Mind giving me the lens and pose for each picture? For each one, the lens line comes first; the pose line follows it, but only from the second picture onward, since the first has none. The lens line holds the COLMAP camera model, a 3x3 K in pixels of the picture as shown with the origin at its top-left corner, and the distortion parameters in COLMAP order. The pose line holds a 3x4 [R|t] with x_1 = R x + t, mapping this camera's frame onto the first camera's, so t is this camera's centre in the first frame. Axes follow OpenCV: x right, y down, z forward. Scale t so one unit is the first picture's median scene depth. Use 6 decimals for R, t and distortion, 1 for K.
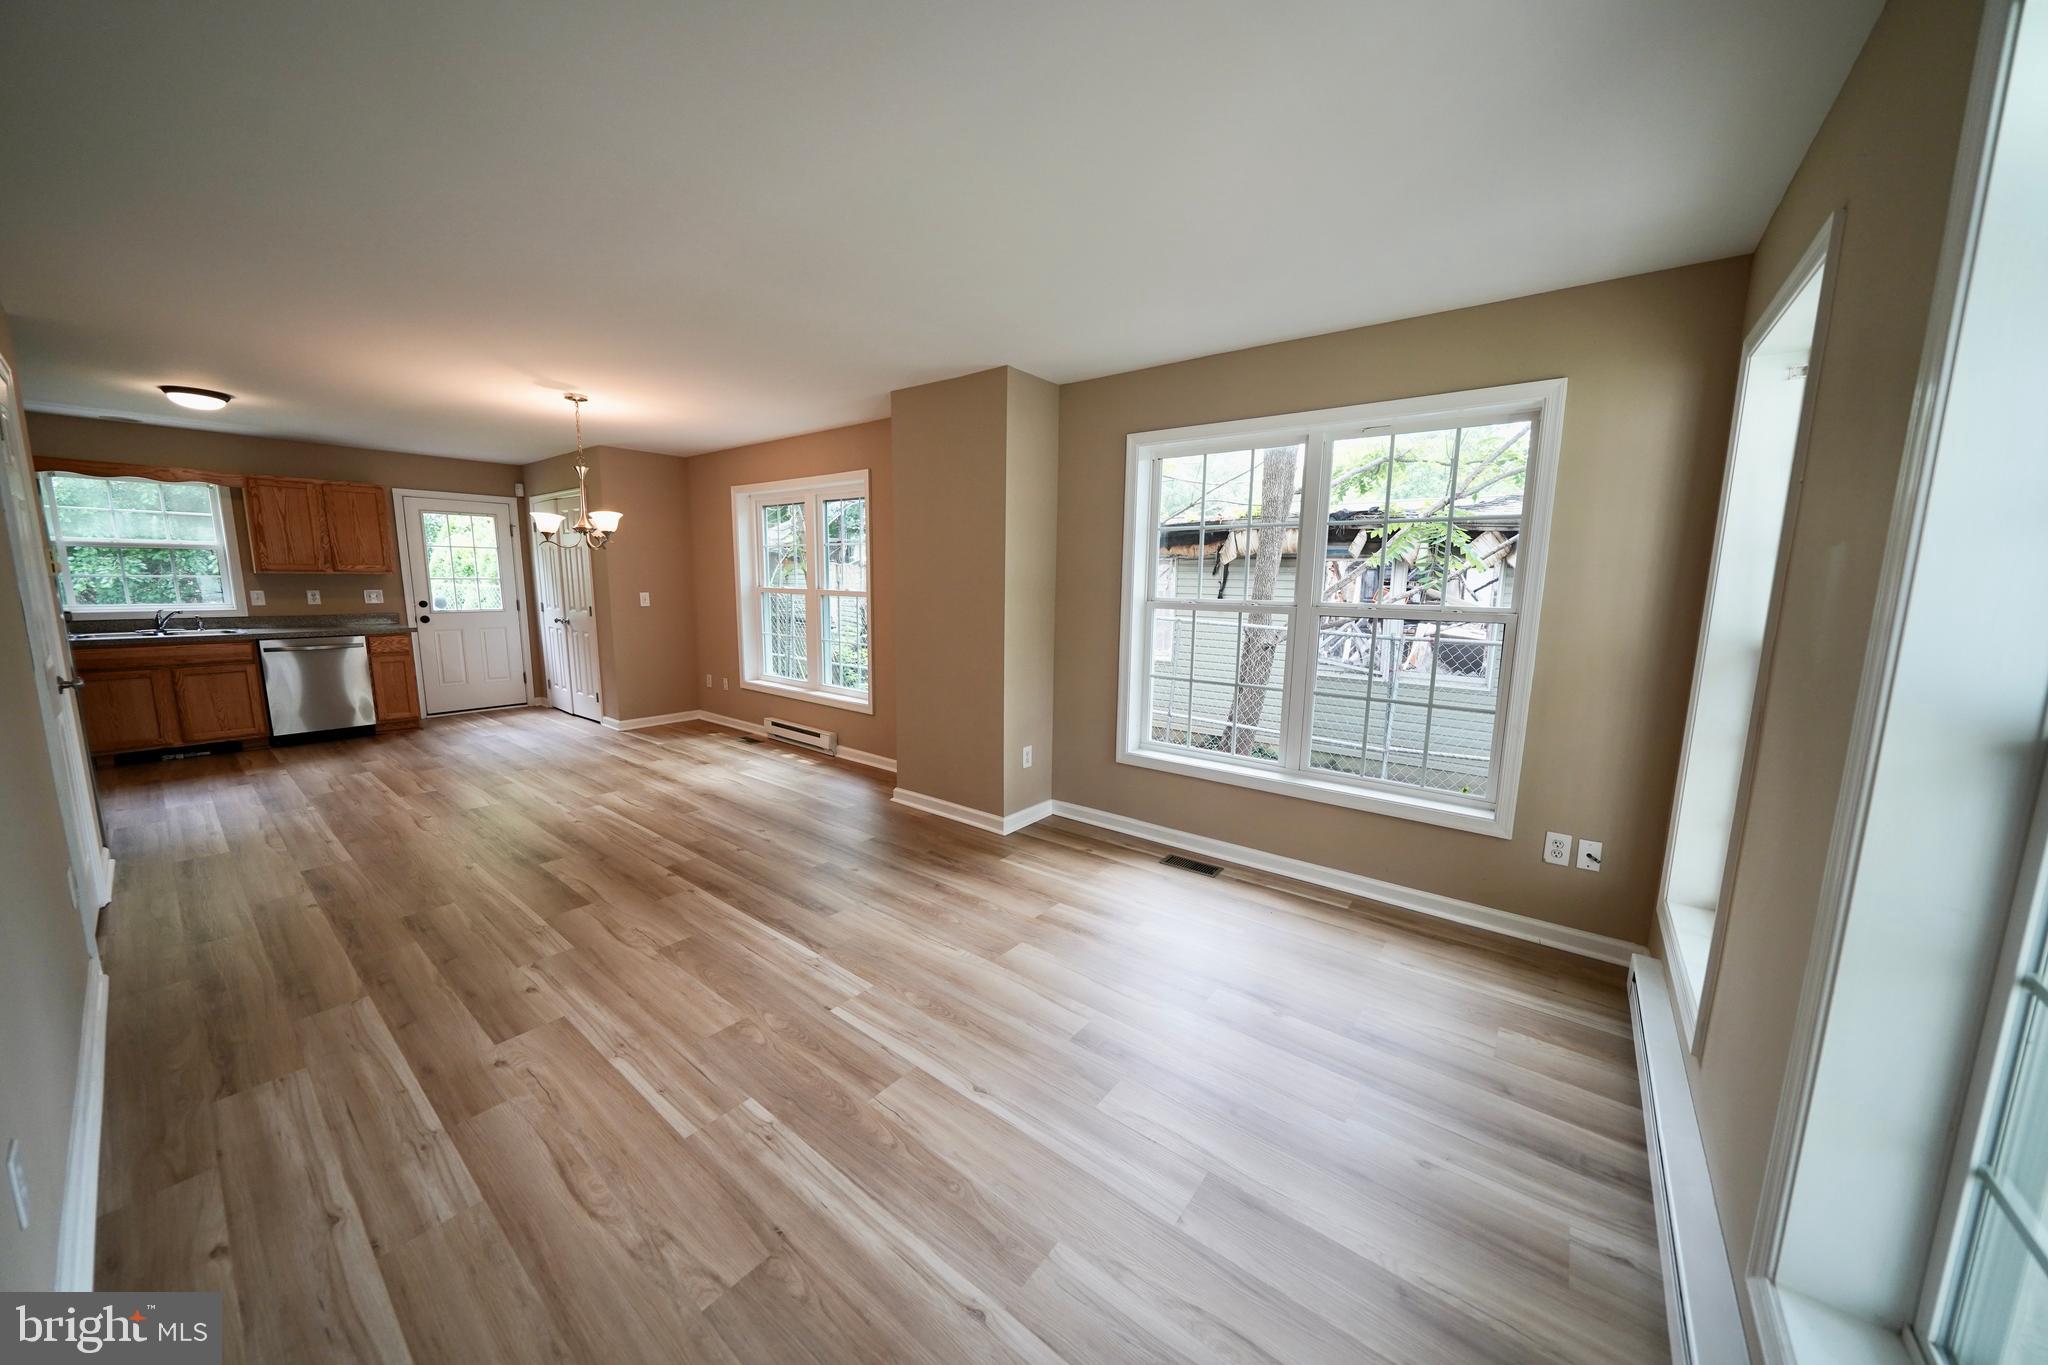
lens RADIAL K [[701.5, 0, 1028.3], [0, 701.5, 682.0], [0, 0, 1]] dist [-0.006800, 0.000729]
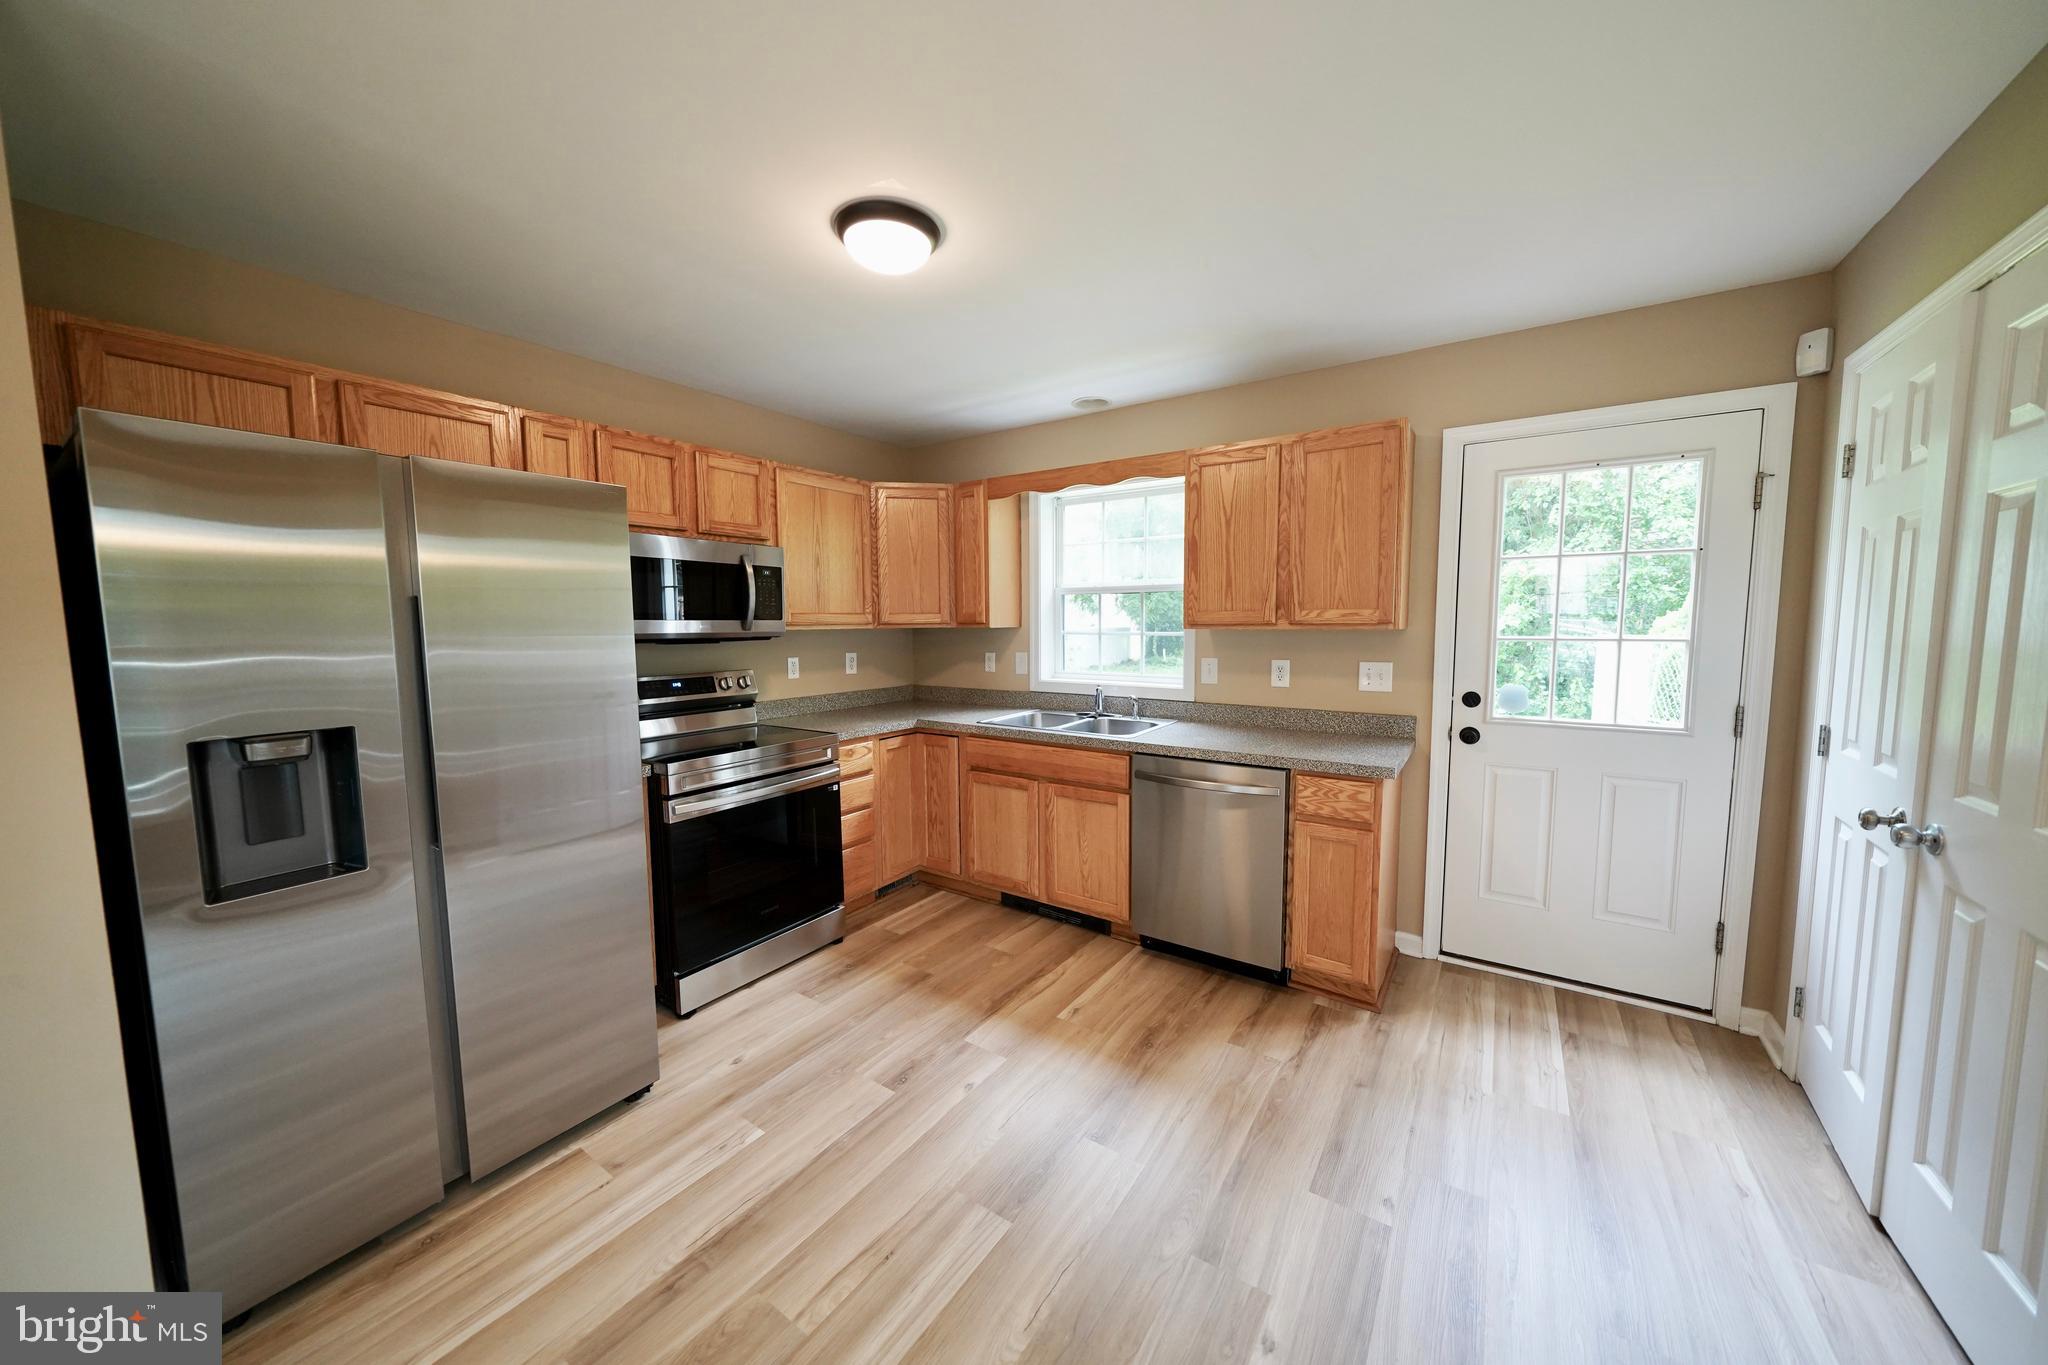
lens RADIAL K [[701.5, 0, 1022.1], [0, 701.5, 680.7], [0, 0, 1]] dist [-0.006800, 0.000729]
pose [[0.063785, 0.076384, -0.995036, -0.908398], [-0.141827, 0.987640, 0.066725, -0.218671], [0.987834, 0.136867, 0.073829, 1.361714]]
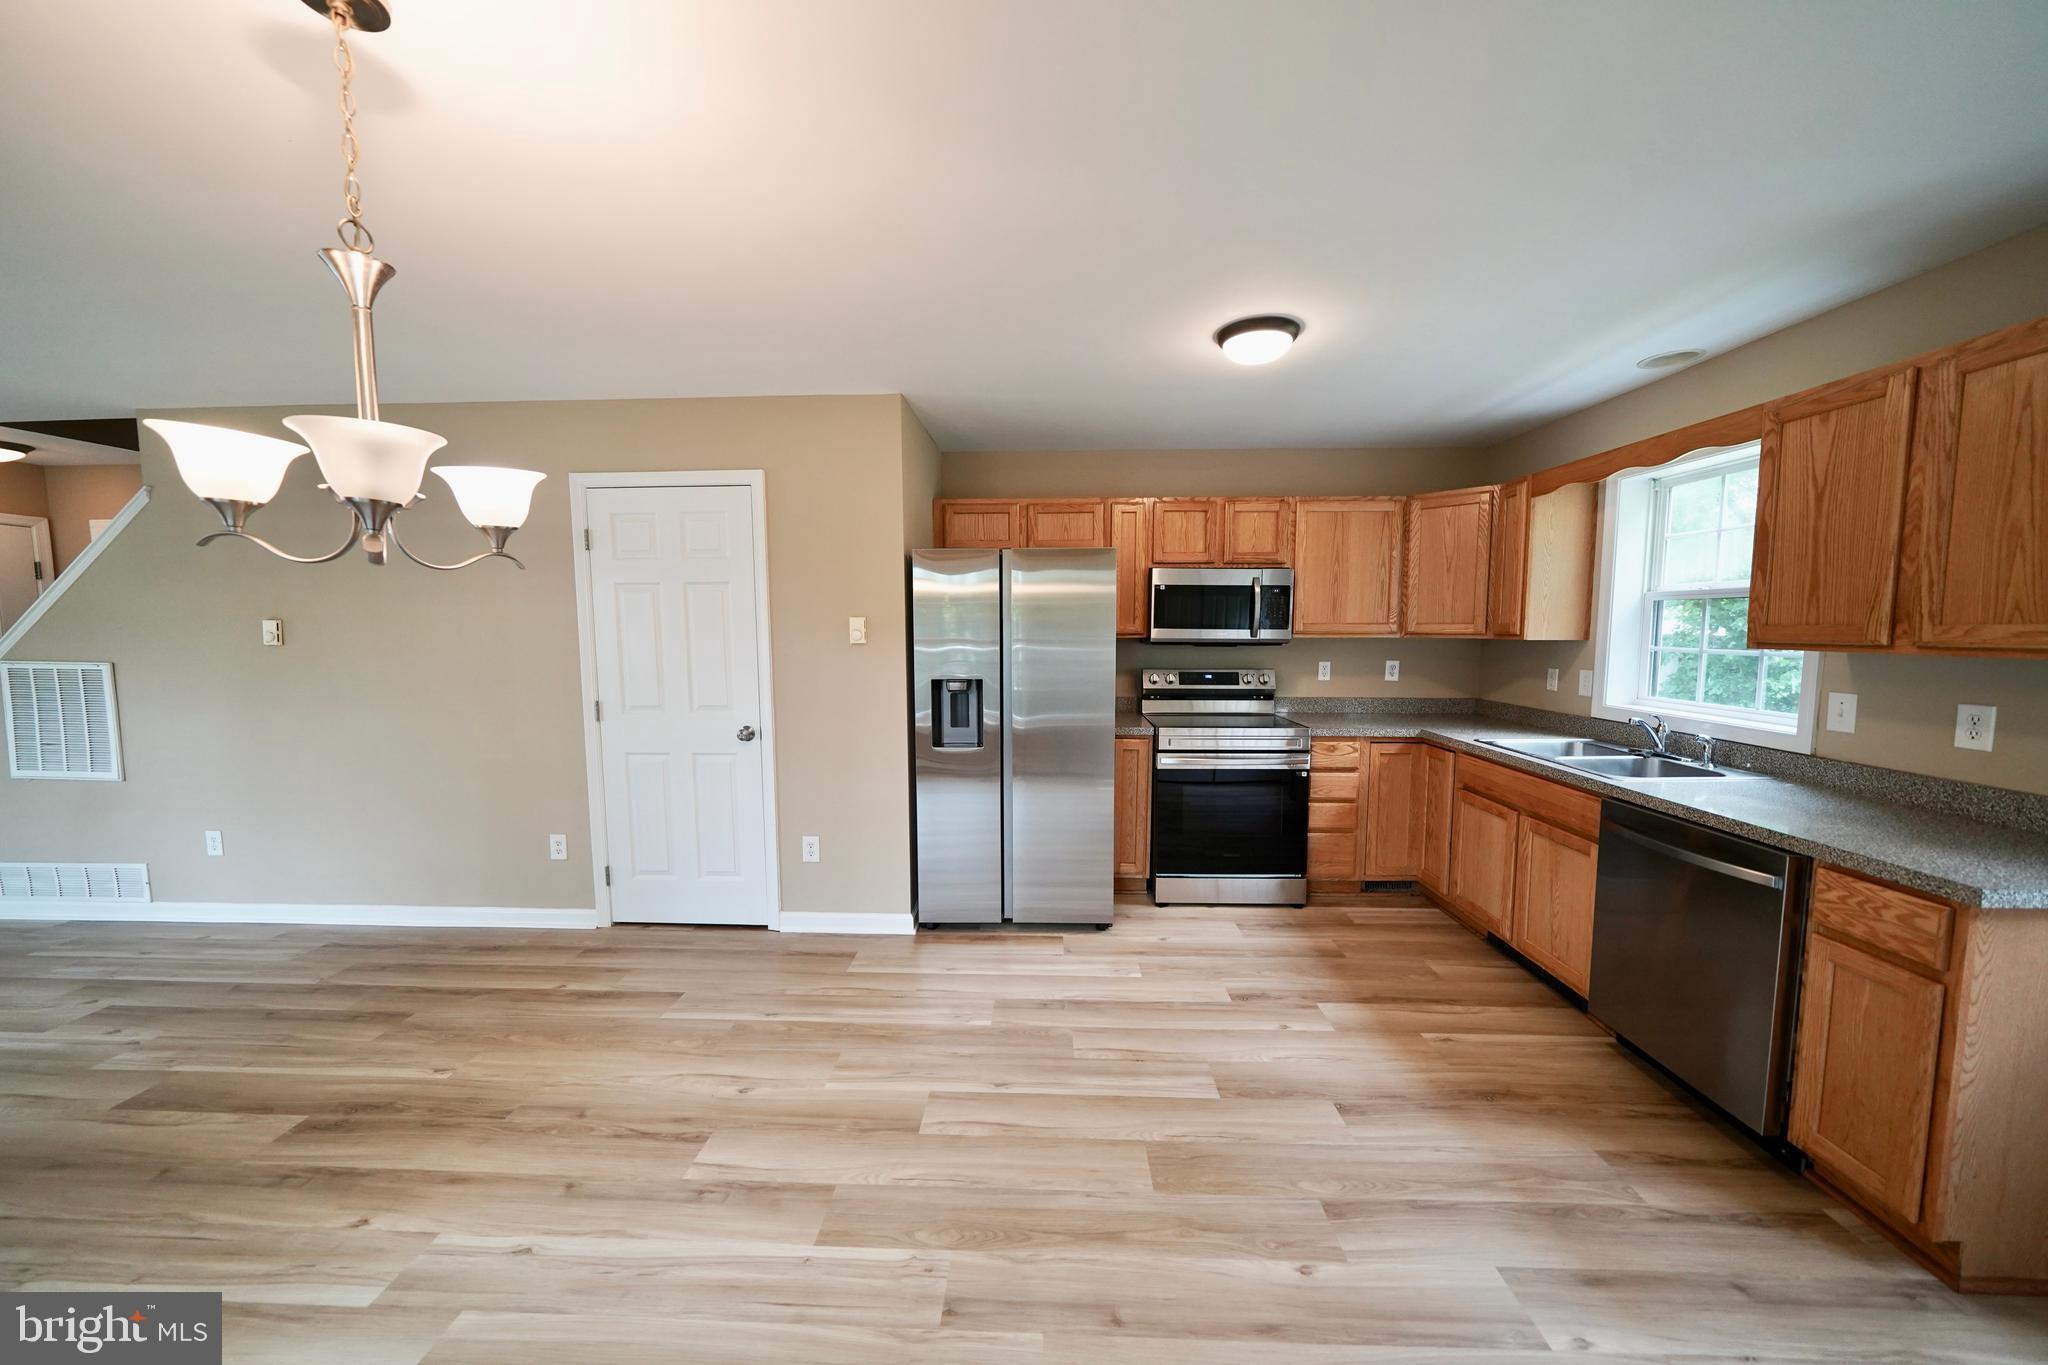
lens RADIAL K [[701.5, 0, 1023.1], [0, 701.5, 680.3], [0, 0, 1]] dist [-0.006800, 0.000729]
pose [[-0.810329, 0.037480, -0.584775, -0.862527], [-0.094689, 0.976461, 0.193796, -0.287733], [0.578274, 0.212411, -0.787706, 1.756066]]
